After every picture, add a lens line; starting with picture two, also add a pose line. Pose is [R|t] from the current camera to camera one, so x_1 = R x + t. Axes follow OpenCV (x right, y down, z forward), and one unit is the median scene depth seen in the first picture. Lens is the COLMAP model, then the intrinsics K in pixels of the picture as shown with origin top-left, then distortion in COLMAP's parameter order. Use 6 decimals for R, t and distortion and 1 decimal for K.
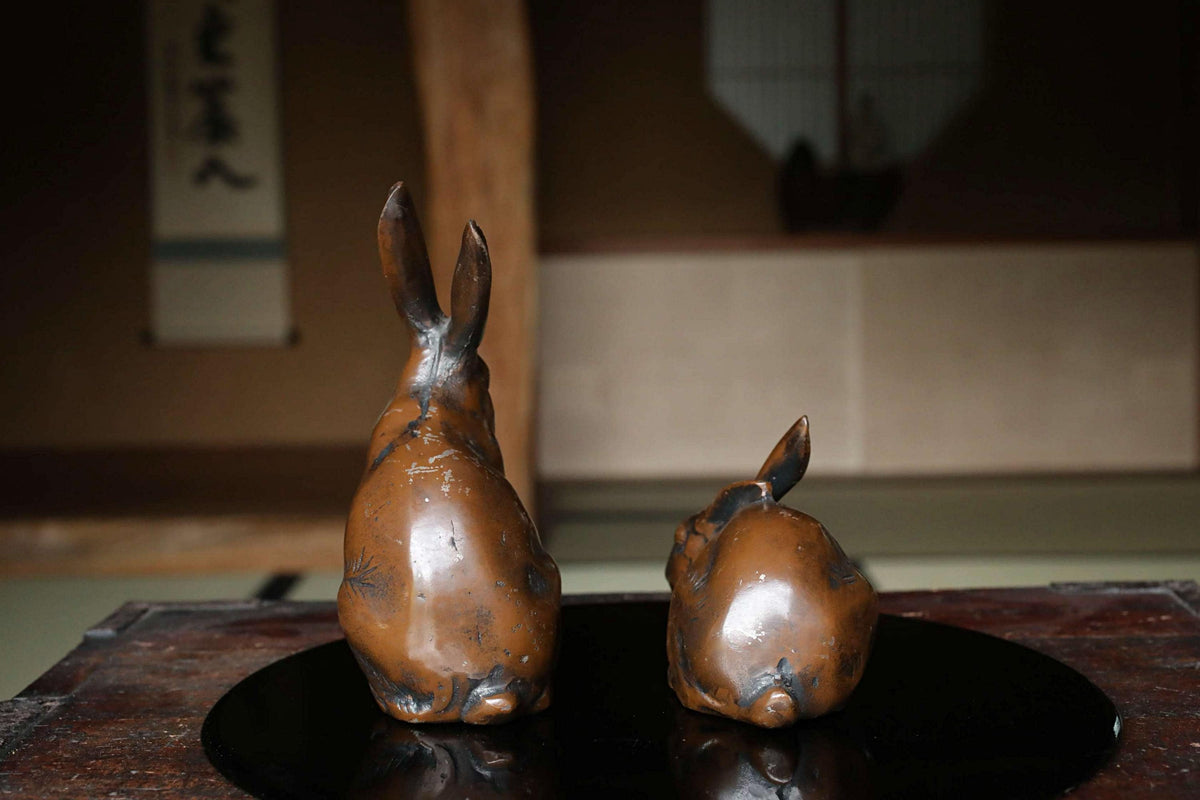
lens RADIAL K [[1975.7, 0, 600.0], [0, 1975.7, 400.0], [0, 0, 1]] dist [-0.001345, 0.187209]
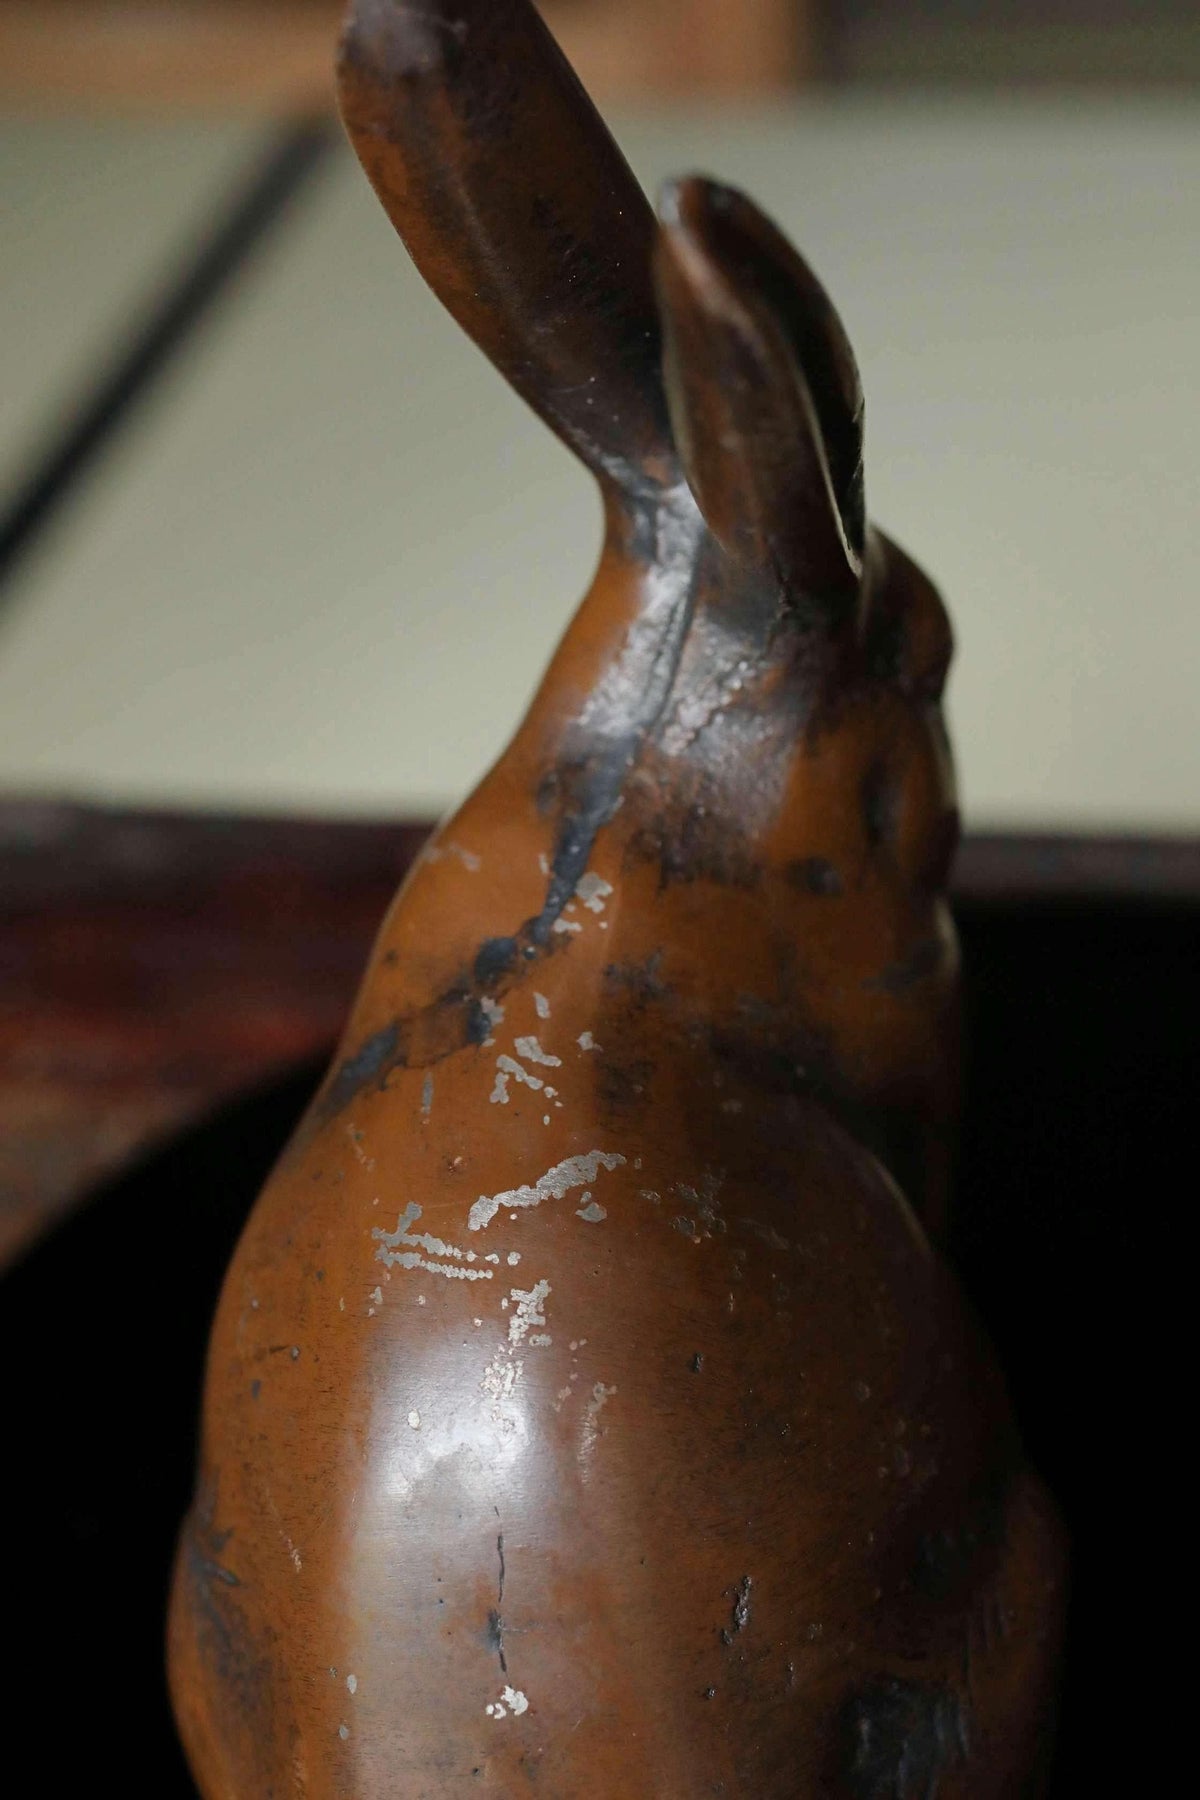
lens RADIAL K [[2963.5, 0, 600.0], [0, 2963.5, 900.0], [0, 0, 1]] dist [-0.001345, 0.187209]
pose [[0.918213, 0.192513, -0.346157, 0.037830], [-0.034079, 0.909096, 0.415191, -0.141362], [0.394619, -0.369436, 0.841304, 0.712761]]
